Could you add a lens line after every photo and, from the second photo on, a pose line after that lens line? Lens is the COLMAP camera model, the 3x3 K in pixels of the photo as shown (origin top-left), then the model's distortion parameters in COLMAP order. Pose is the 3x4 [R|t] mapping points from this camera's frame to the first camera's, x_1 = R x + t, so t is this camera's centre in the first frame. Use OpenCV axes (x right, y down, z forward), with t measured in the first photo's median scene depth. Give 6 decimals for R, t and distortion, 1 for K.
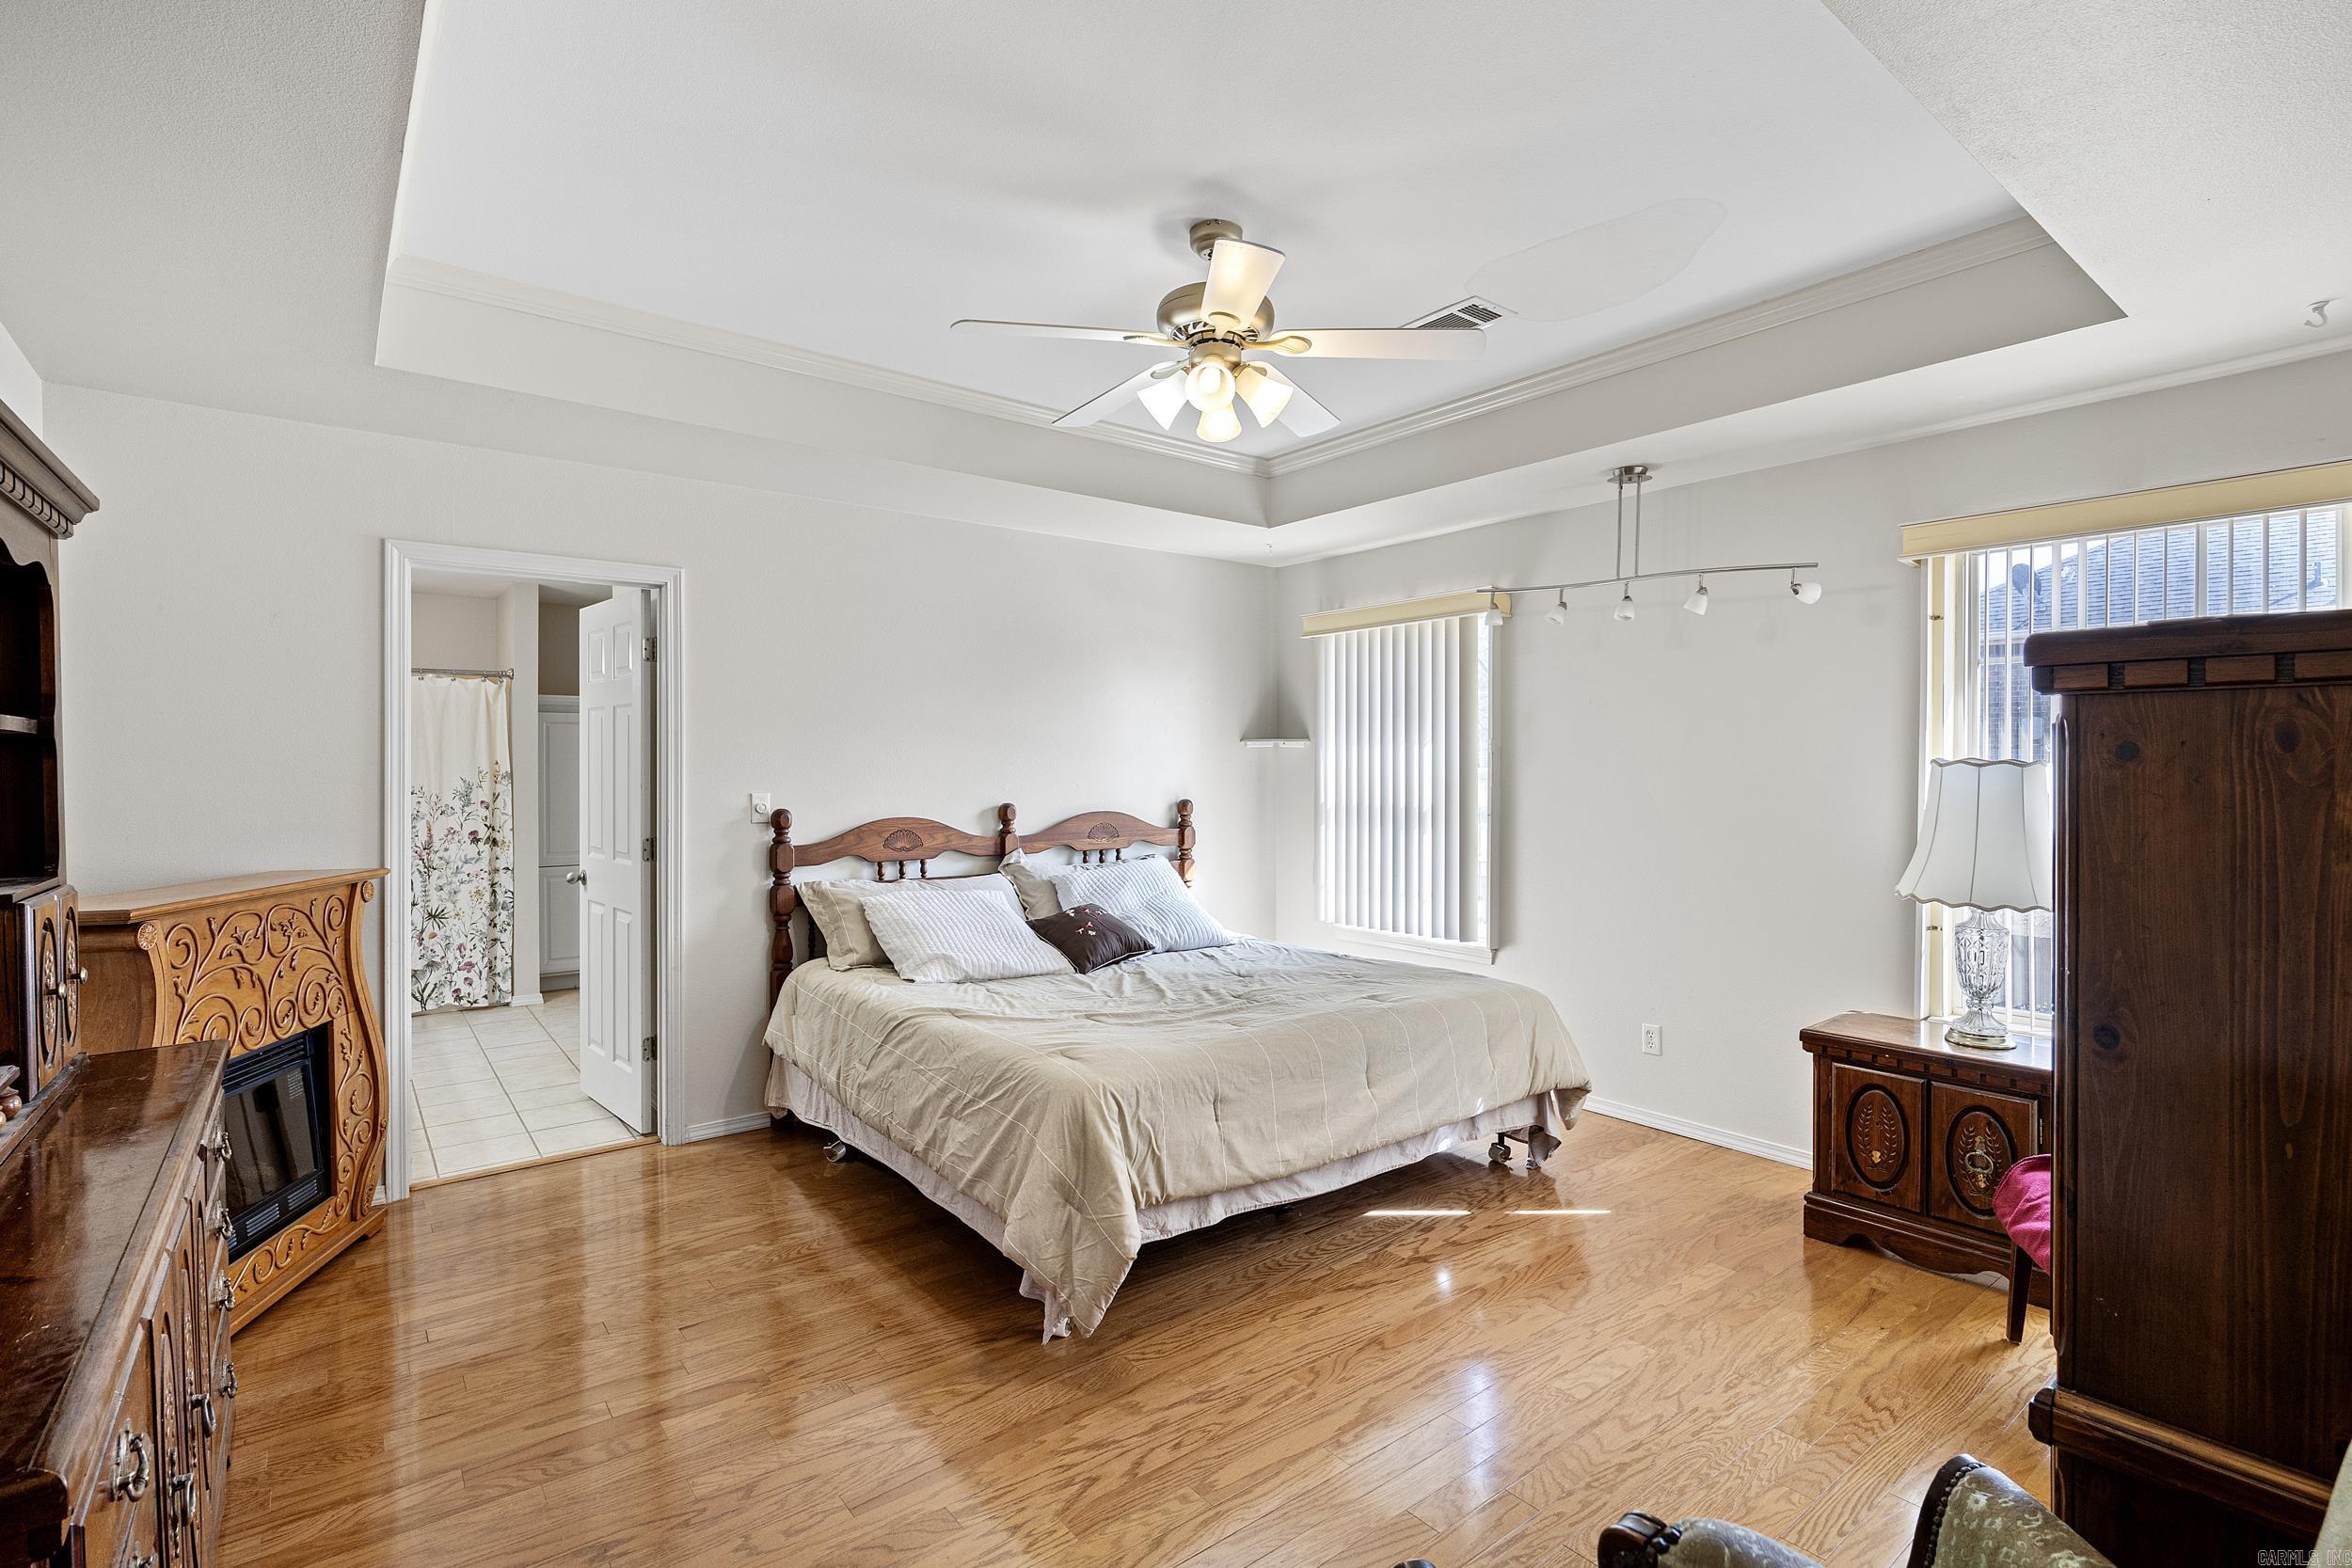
lens RADIAL K [[1080.5, 0, 1176.8], [0, 1080.5, 768.5], [0, 0, 1]] dist [-0.011579, 0.000539]
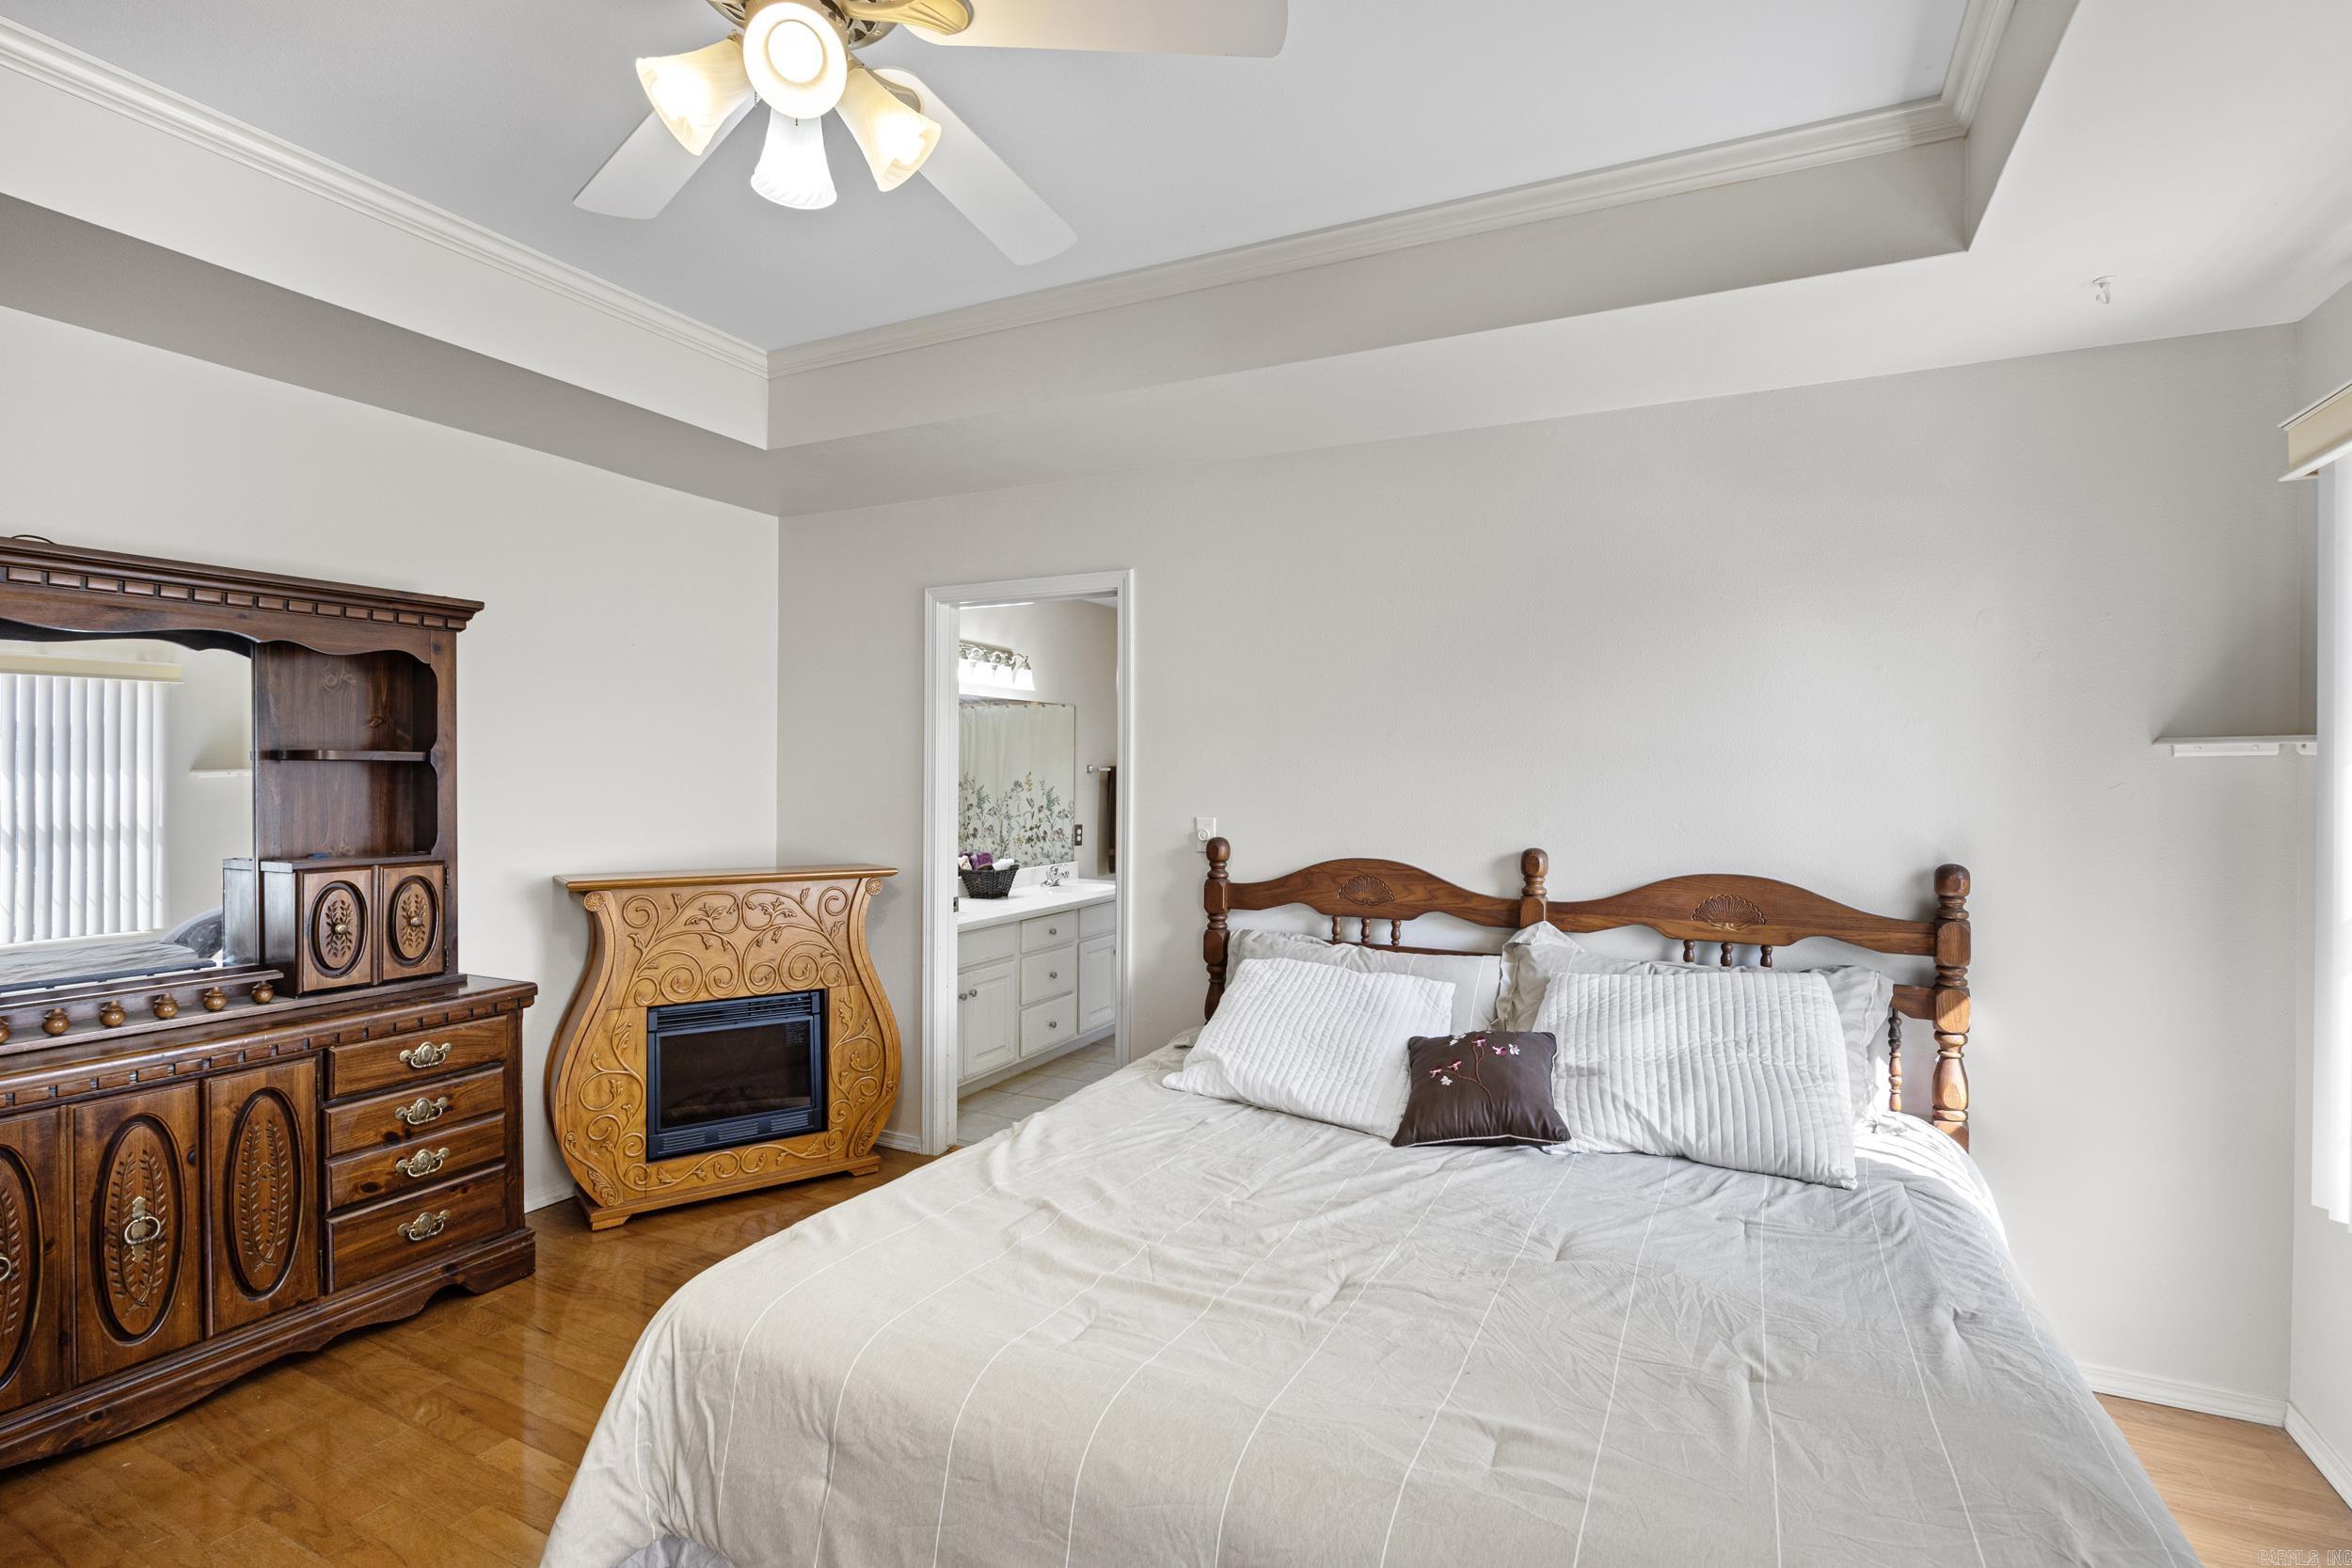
lens RADIAL K [[1080.5, 0, 1172.7], [0, 1080.5, 766.4], [0, 0, 1]] dist [-0.011579, 0.000539]
pose [[0.443611, -0.000690, -0.896219, 0.243017], [-0.009915, 0.999935, -0.005677, -0.008319], [0.896165, 0.011404, 0.443575, 0.392486]]
